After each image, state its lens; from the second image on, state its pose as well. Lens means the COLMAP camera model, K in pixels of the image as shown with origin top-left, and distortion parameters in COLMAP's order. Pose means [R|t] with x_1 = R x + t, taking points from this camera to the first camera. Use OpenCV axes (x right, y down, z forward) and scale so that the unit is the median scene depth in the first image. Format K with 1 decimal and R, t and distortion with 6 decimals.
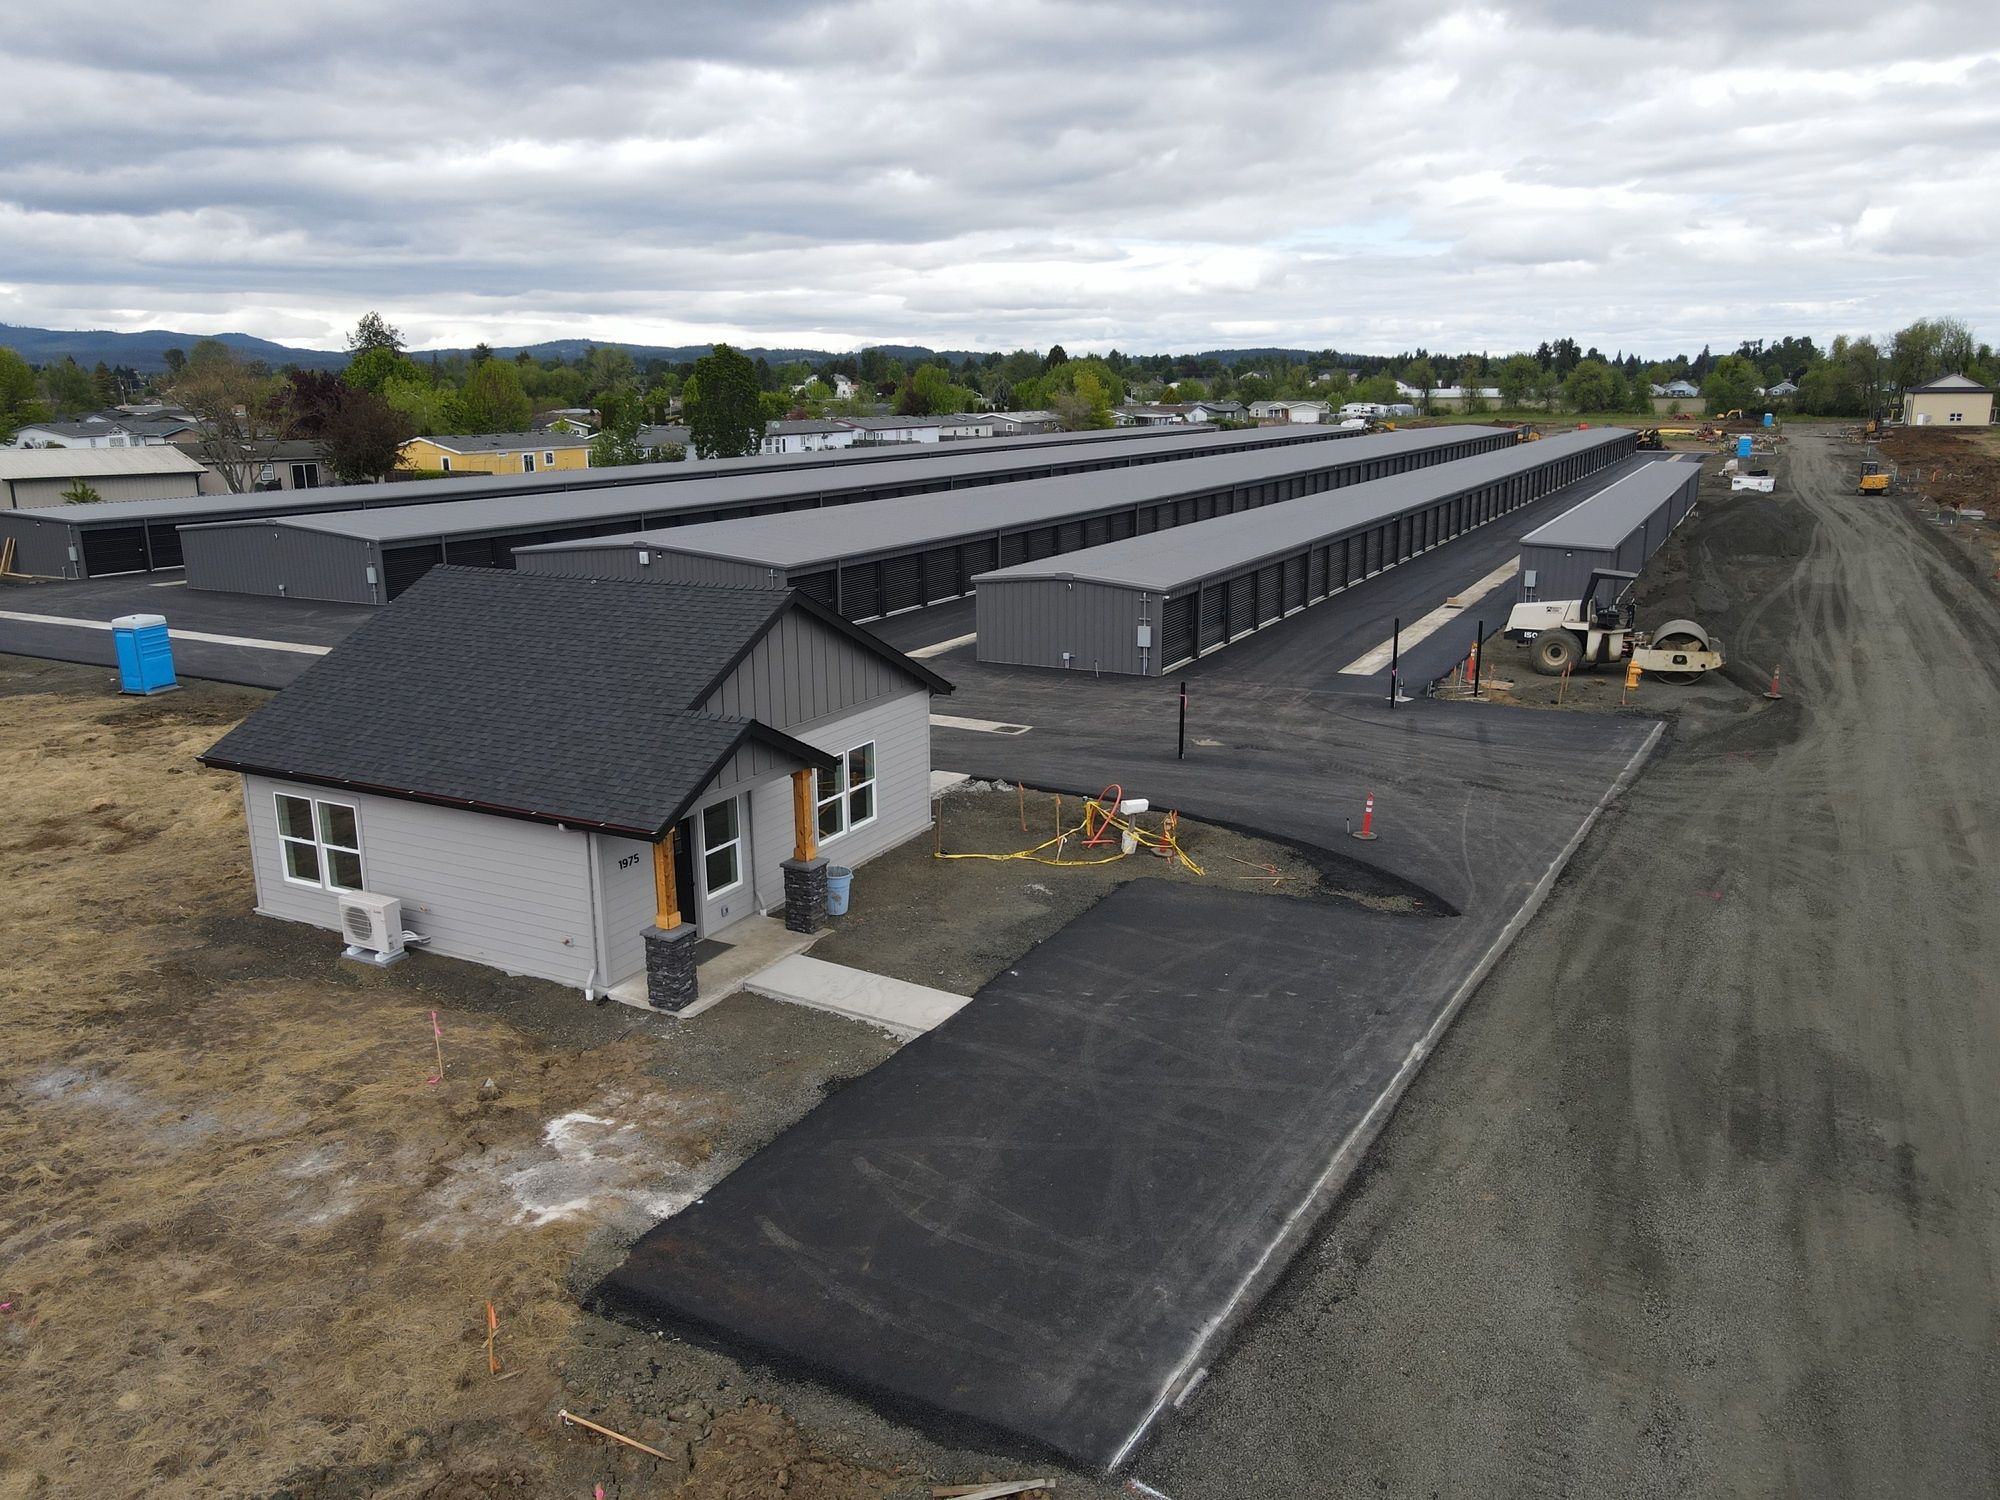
lens RADIAL K [[1467.7, 0, 1000.0], [0, 1467.7, 750.0], [0, 0, 1]] dist [0.006580, 0.021278]
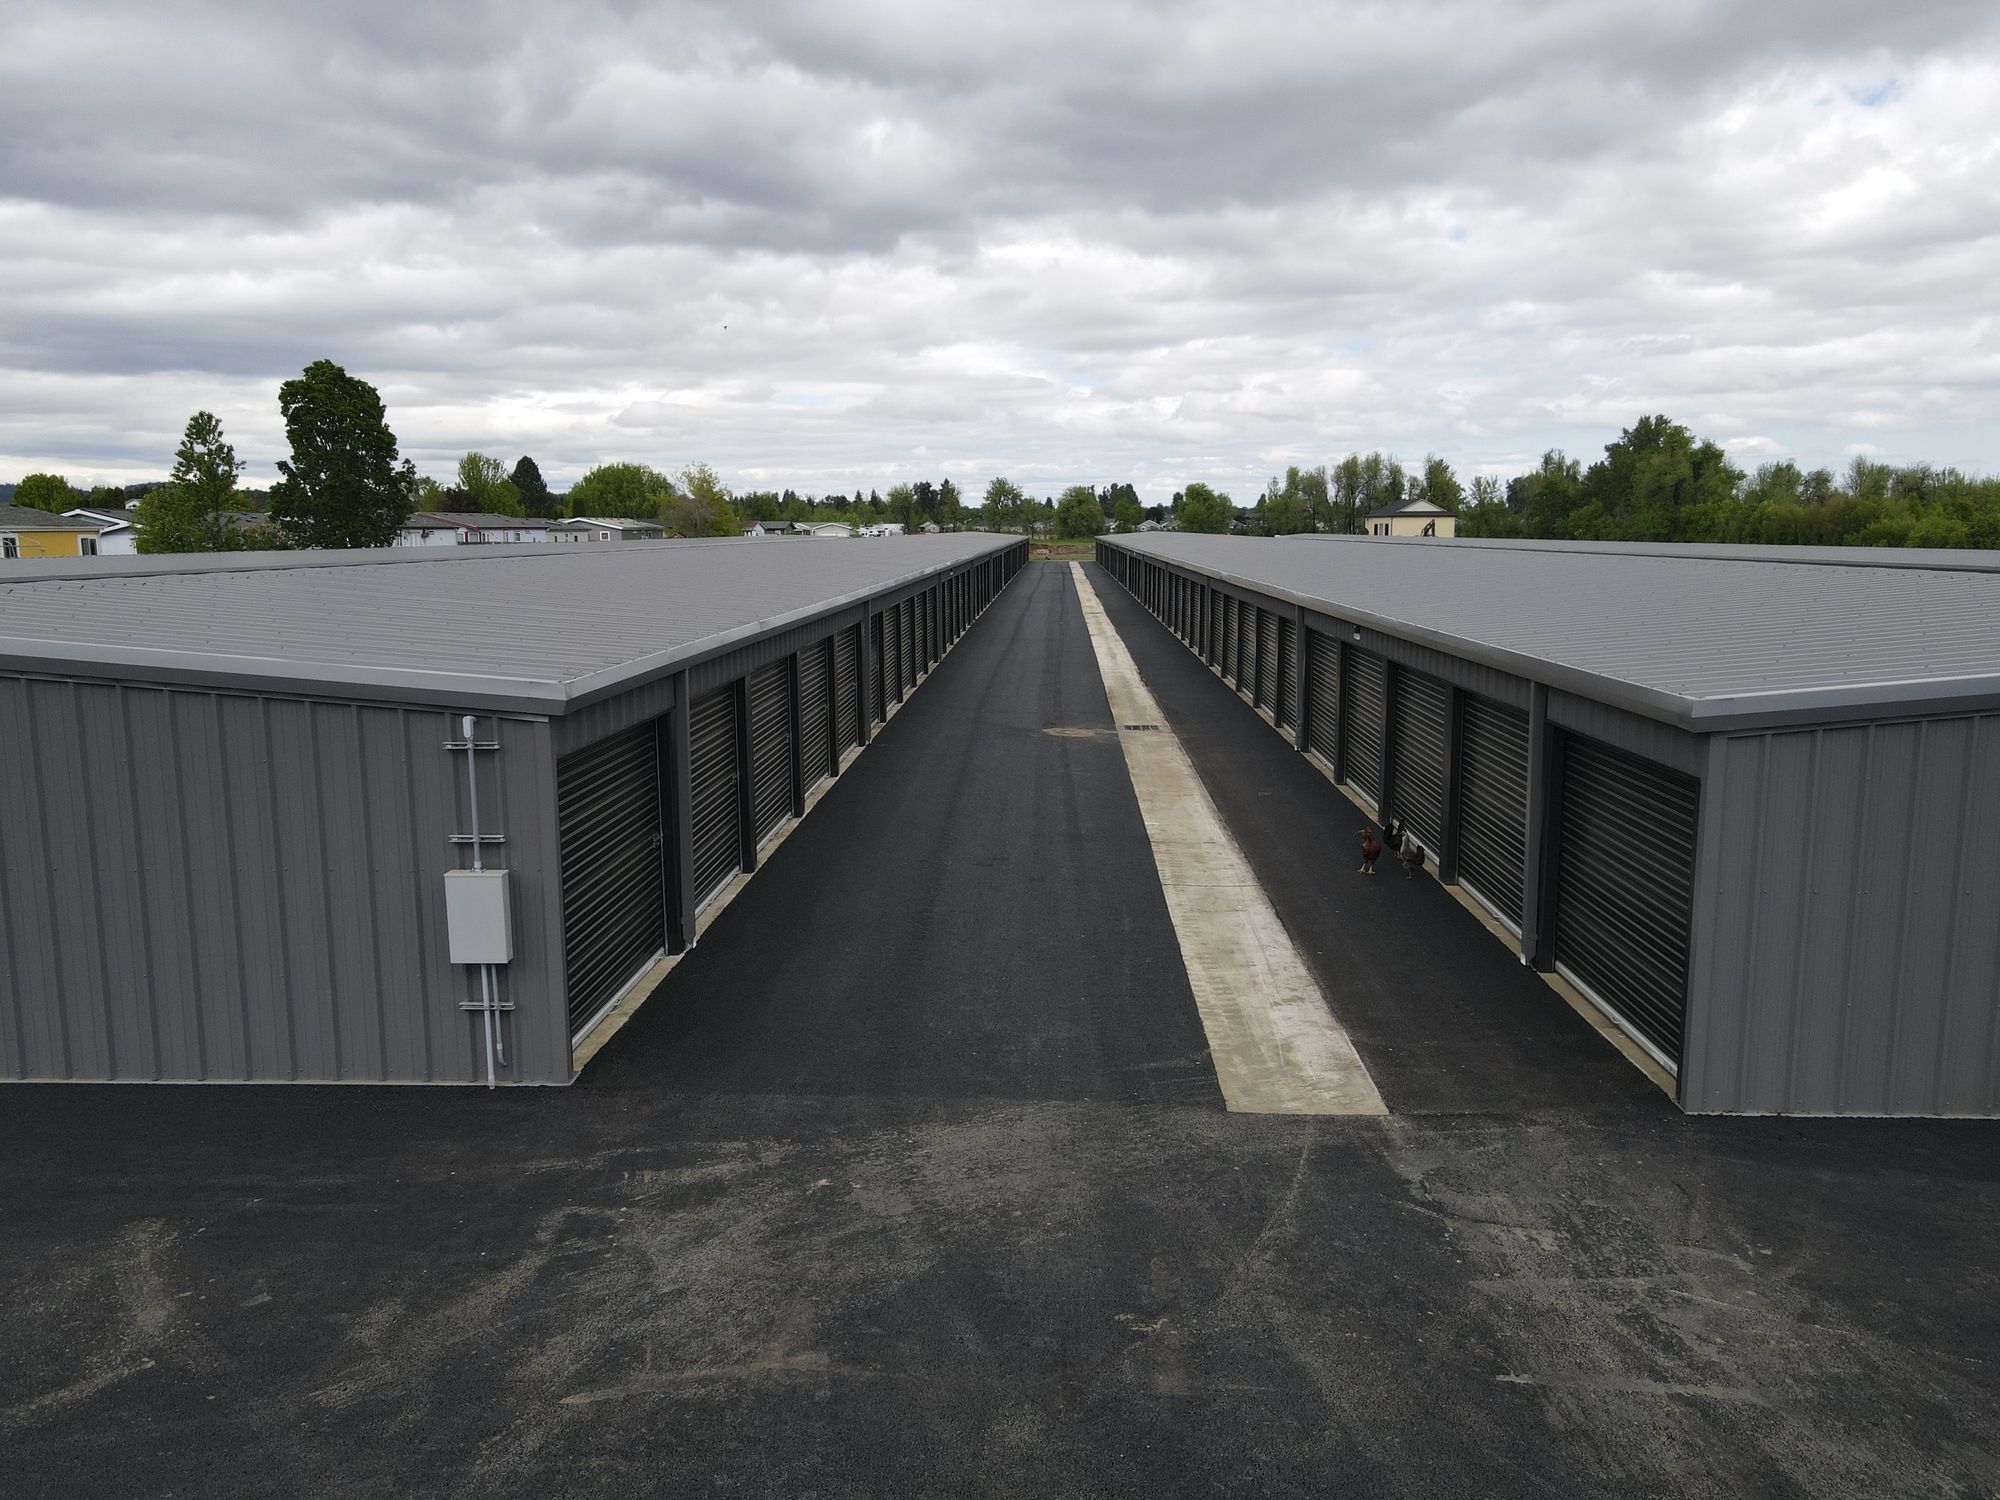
lens RADIAL K [[1467.7, 0, 1000.0], [0, 1467.7, 750.0], [0, 0, 1]] dist [0.006580, 0.021278]
pose [[0.916240, -0.054098, 0.396961, 0.114364], [0.091130, 0.993010, -0.075013, -0.106762], [-0.390128, 0.104905, 0.914765, 1.045410]]
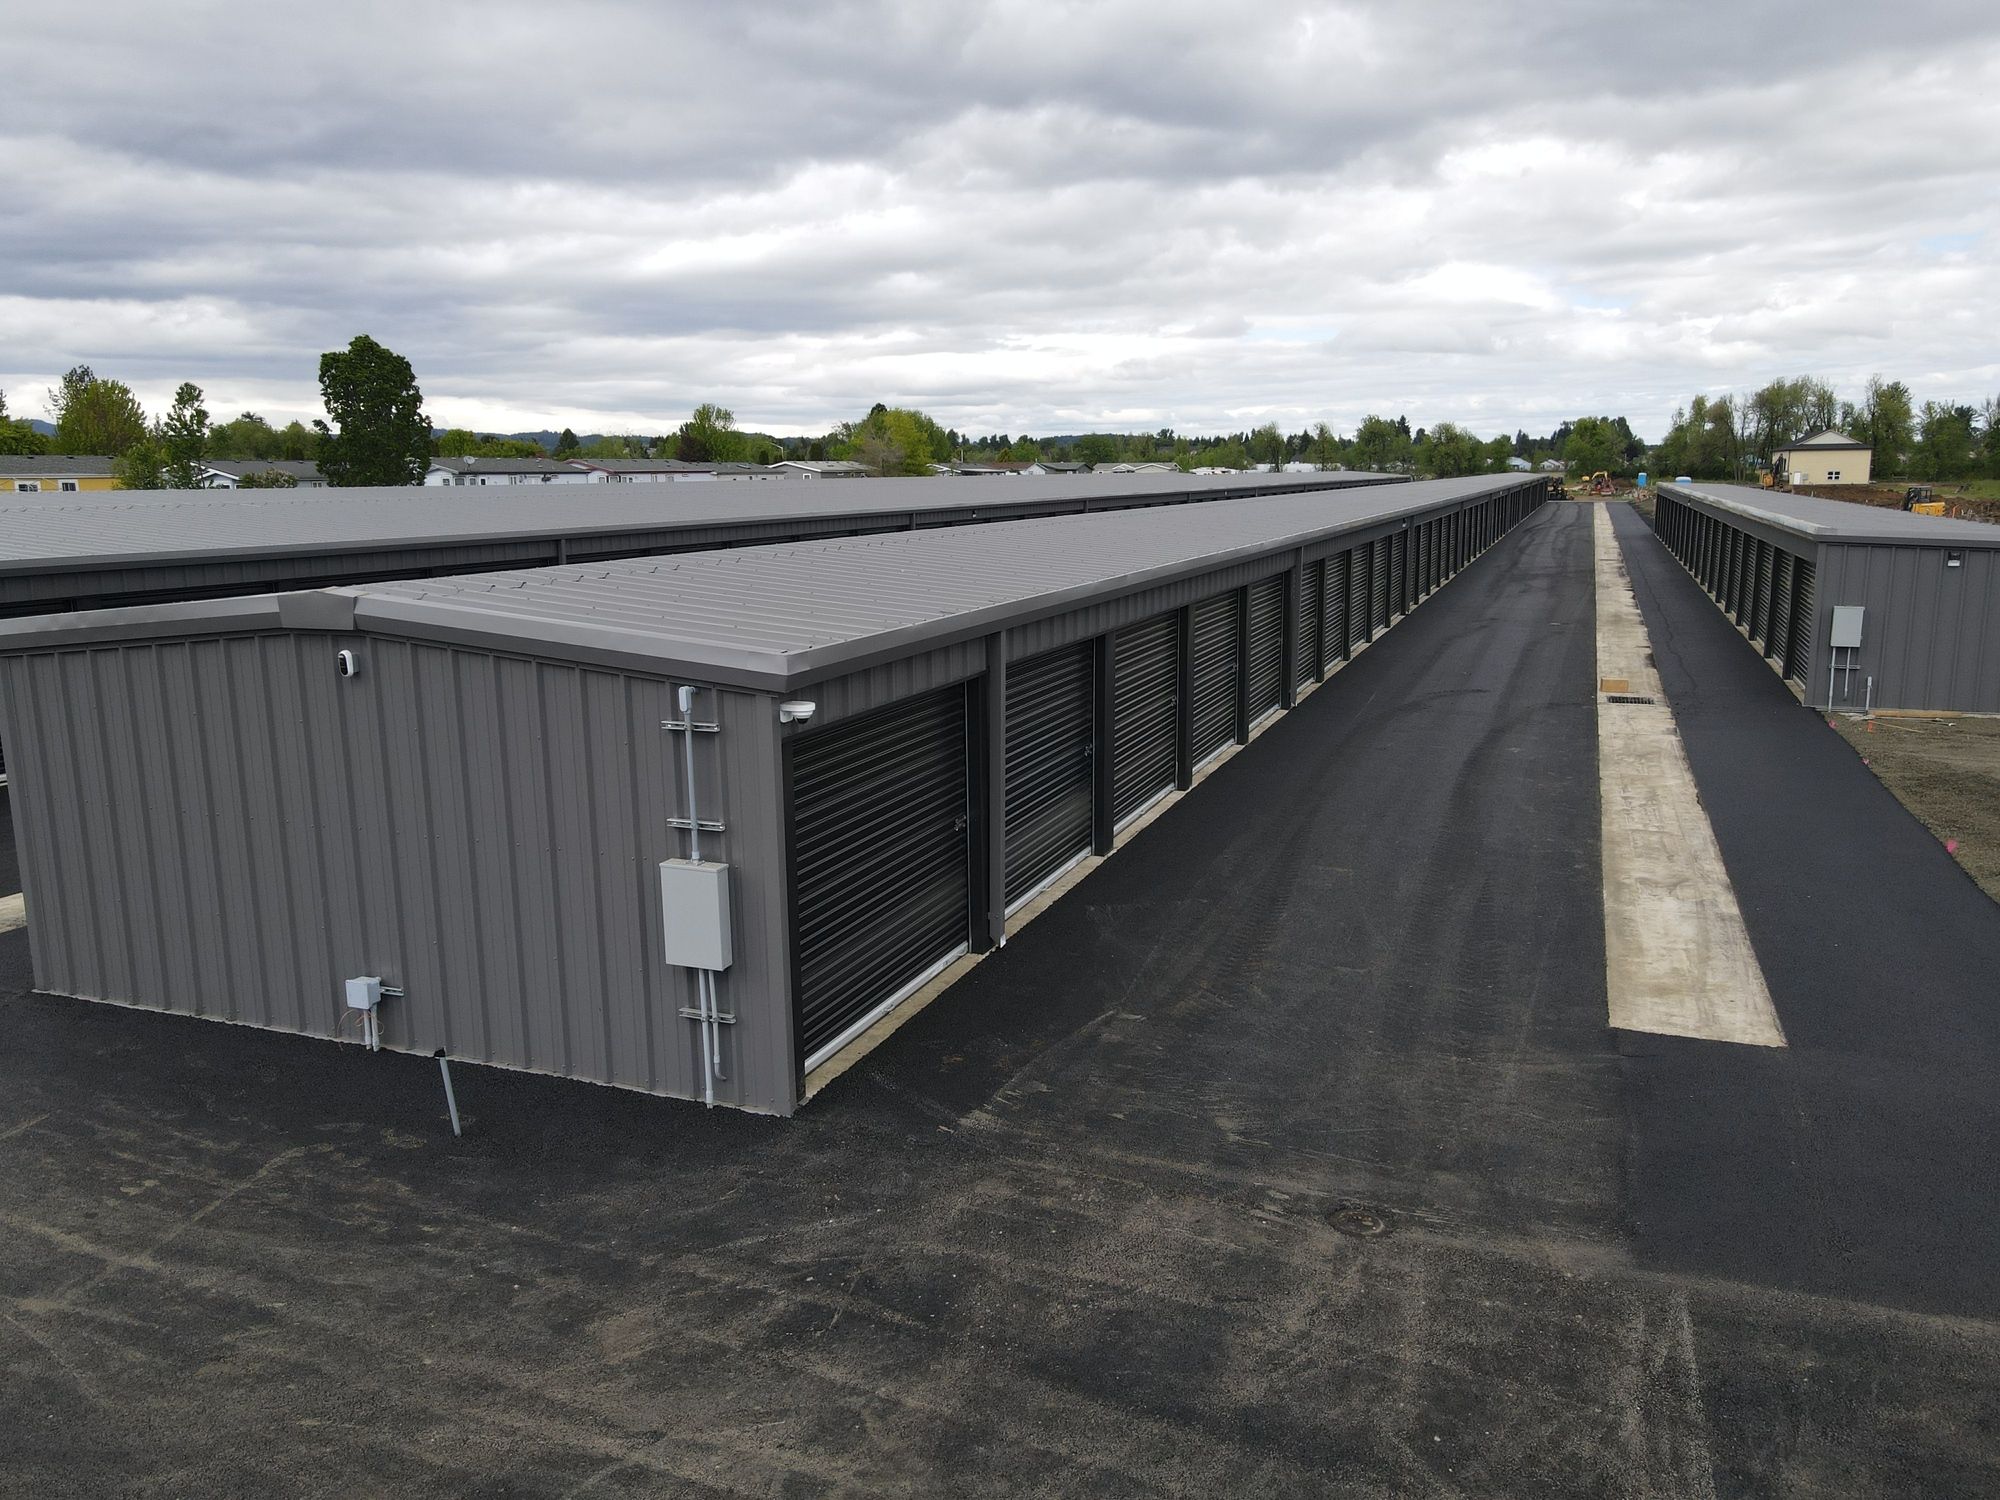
lens RADIAL K [[1467.7, 0, 1000.0], [0, 1467.7, 750.0], [0, 0, 1]] dist [0.006580, 0.021278]
pose [[0.994581, -0.022204, 0.101561, 0.161653], [0.027868, 0.998114, -0.054699, -0.118640], [-0.100155, 0.057233, 0.993324, 1.095192]]
